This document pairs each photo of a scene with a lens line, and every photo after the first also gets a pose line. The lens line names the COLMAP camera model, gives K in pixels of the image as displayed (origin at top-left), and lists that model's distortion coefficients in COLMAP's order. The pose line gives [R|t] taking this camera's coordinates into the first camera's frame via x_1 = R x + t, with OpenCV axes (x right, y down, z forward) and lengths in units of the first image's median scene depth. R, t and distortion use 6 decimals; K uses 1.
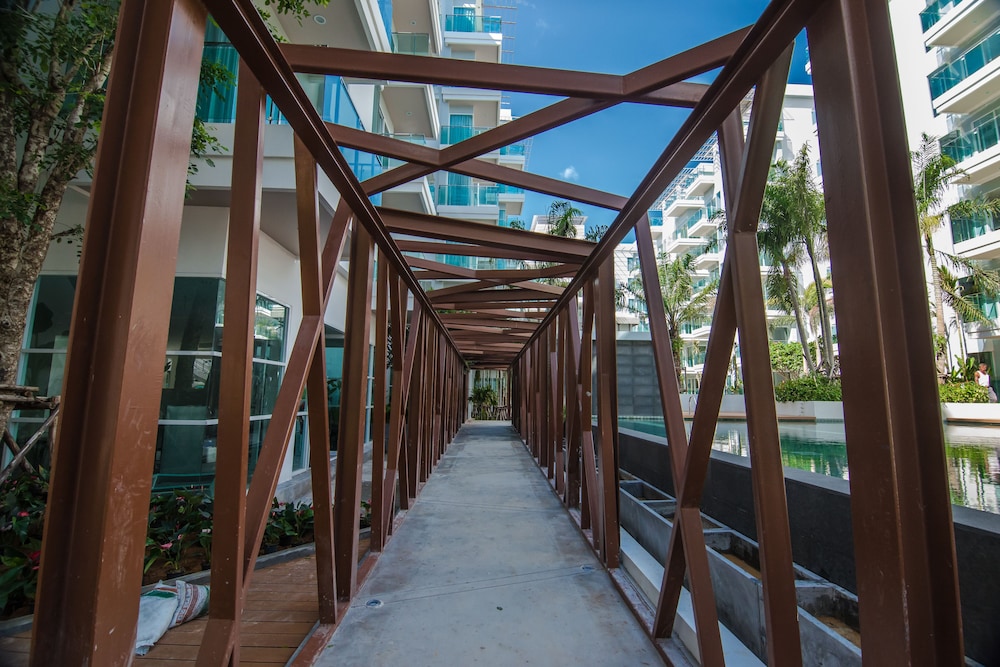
lens RADIAL K [[442.9, 0, 497.2], [0, 442.9, 331.0], [0, 0, 1]] dist [-0.001759, -0.000432]
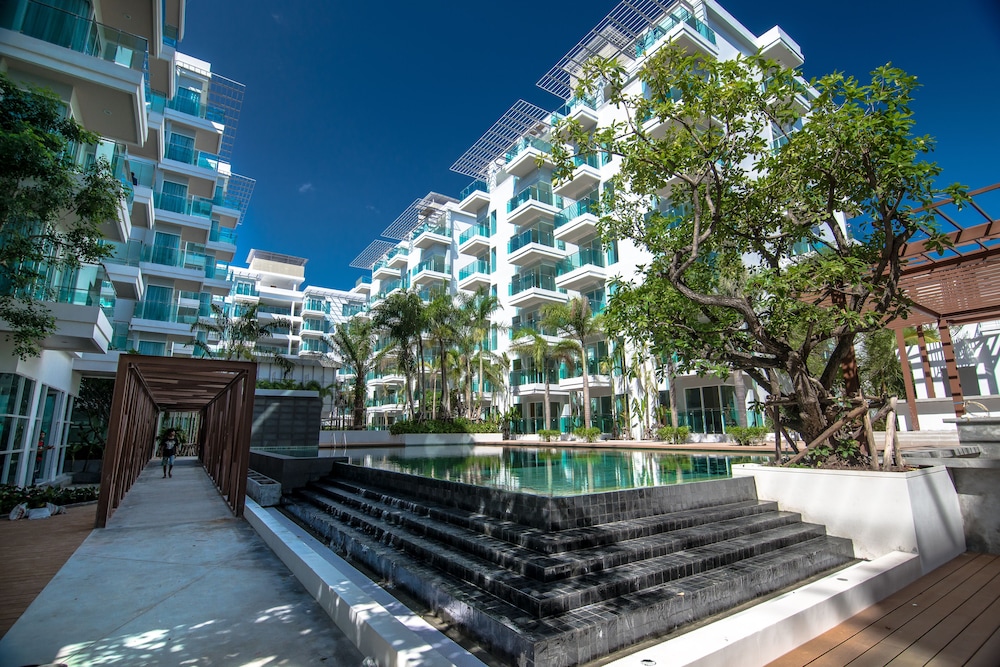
lens RADIAL K [[475.3, 0, 500.0], [0, 475.3, 333.5], [0, 0, 1]] dist [-0.007977, -0.000685]
pose [[0.841086, 0.088853, 0.533554, 0.005449], [-0.058296, 0.995561, -0.073894, -0.081826], [-0.537751, 0.031047, 0.842532, -0.544926]]
